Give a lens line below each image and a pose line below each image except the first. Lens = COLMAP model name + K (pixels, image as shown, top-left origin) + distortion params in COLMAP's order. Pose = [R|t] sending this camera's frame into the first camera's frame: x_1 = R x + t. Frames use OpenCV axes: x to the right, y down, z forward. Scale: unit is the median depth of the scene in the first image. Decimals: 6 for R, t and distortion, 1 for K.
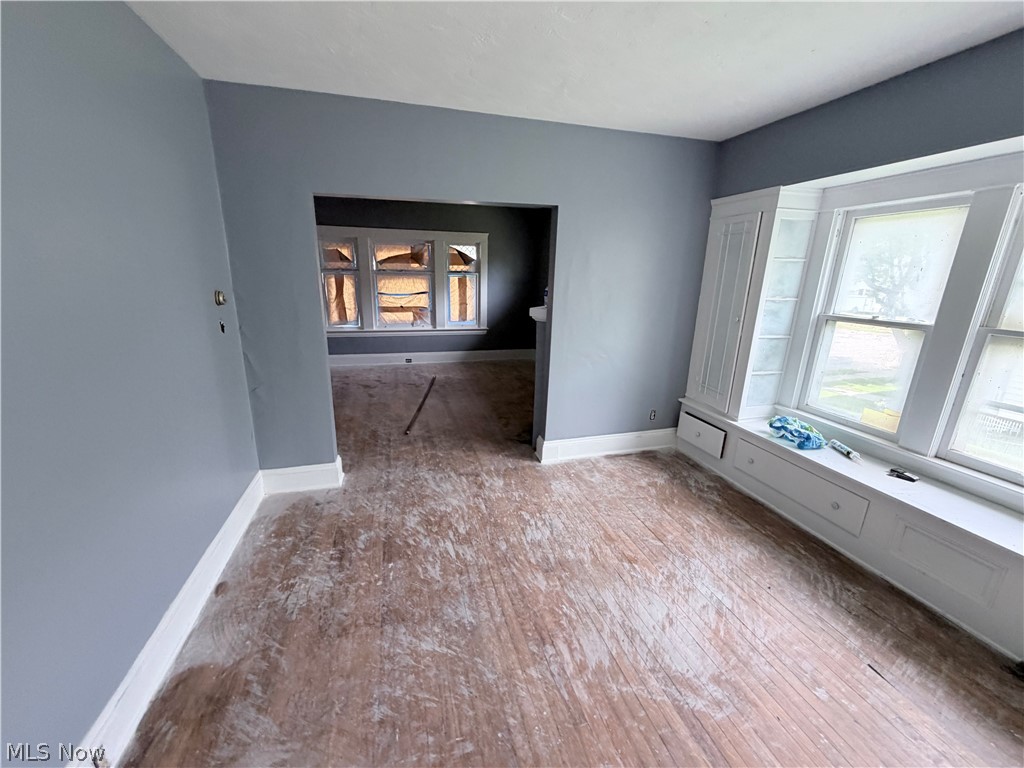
lens RADIAL K [[410.9, 0, 509.7], [0, 410.9, 384.0], [0, 0, 1]] dist [0.001359, -0.000046]
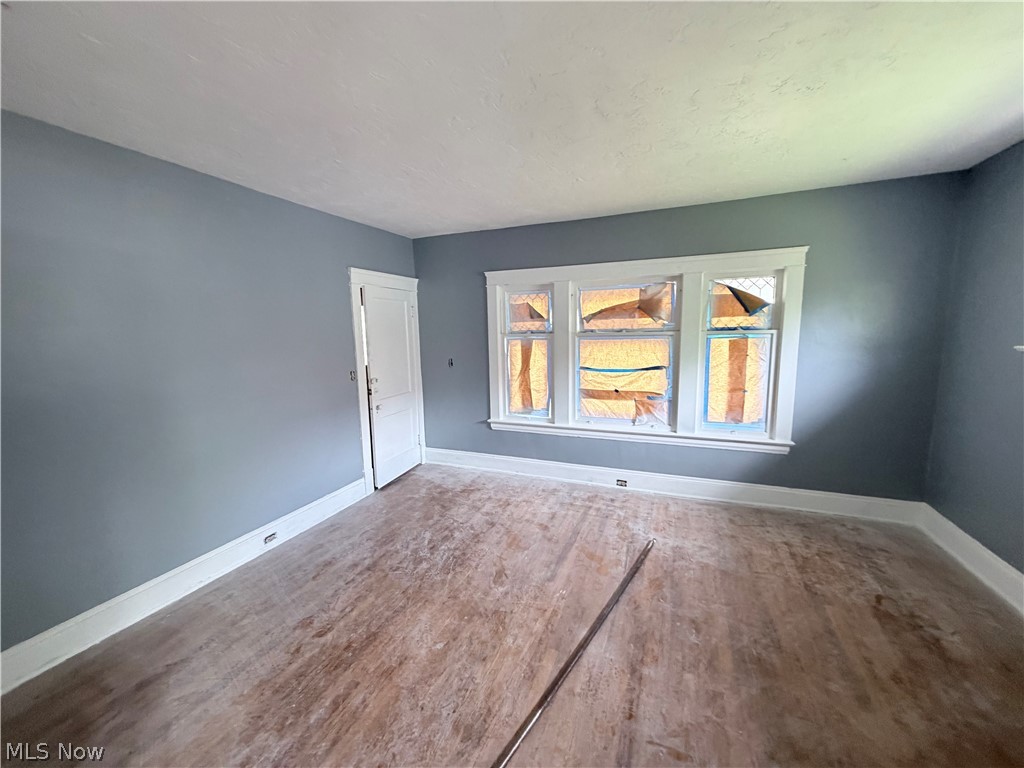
lens RADIAL K [[410.9, 0, 509.7], [0, 410.9, 384.0], [0, 0, 1]] dist [0.001359, -0.000046]
pose [[0.783902, 0.045255, -0.619233, -0.020796], [-0.129229, 0.987390, -0.091434, -0.125943], [0.607287, 0.151698, 0.779866, 0.456049]]
